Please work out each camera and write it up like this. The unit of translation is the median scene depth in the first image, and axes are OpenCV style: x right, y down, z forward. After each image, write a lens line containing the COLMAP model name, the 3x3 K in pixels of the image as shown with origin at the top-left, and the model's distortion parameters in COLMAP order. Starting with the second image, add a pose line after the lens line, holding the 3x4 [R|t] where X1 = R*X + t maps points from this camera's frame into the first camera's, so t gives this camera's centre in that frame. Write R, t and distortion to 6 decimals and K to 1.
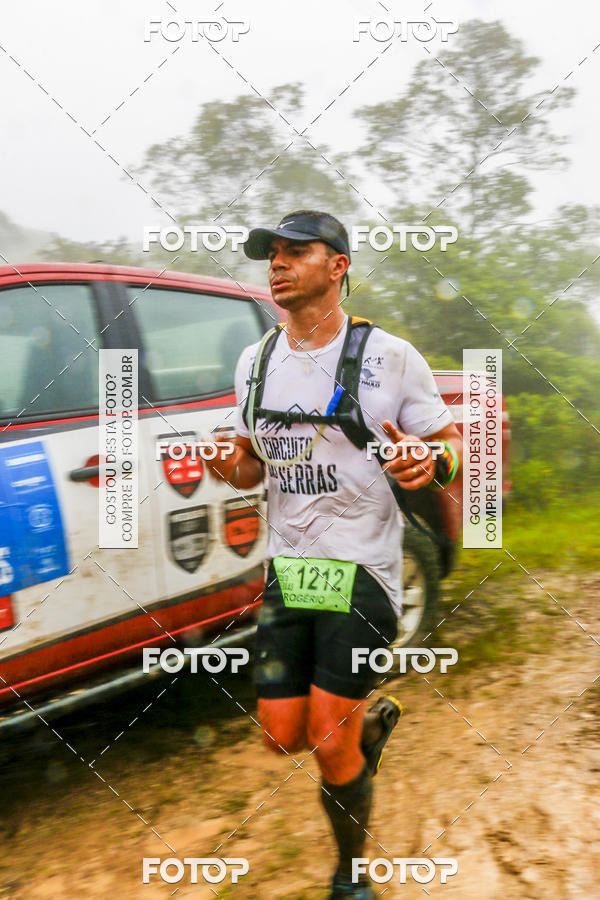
lens RADIAL K [[816.0, 0, 303.7], [0, 816.0, 449.0], [0, 0, 1]] dist [-0.157324, 0.202522]
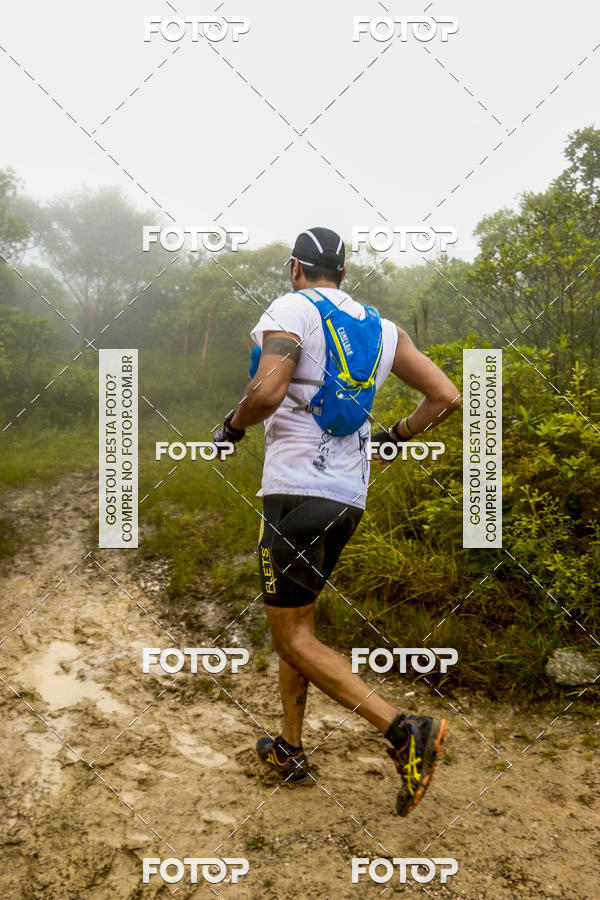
lens RADIAL K [[812.0, 0, 304.1], [0, 812.0, 451.8], [0, 0, 1]] dist [-0.161413, 0.207439]
pose [[0.741228, -0.088947, 0.665334, -0.405523], [0.021637, 0.993833, 0.108758, -0.079579], [-0.670905, -0.066218, 0.738581, -0.517636]]
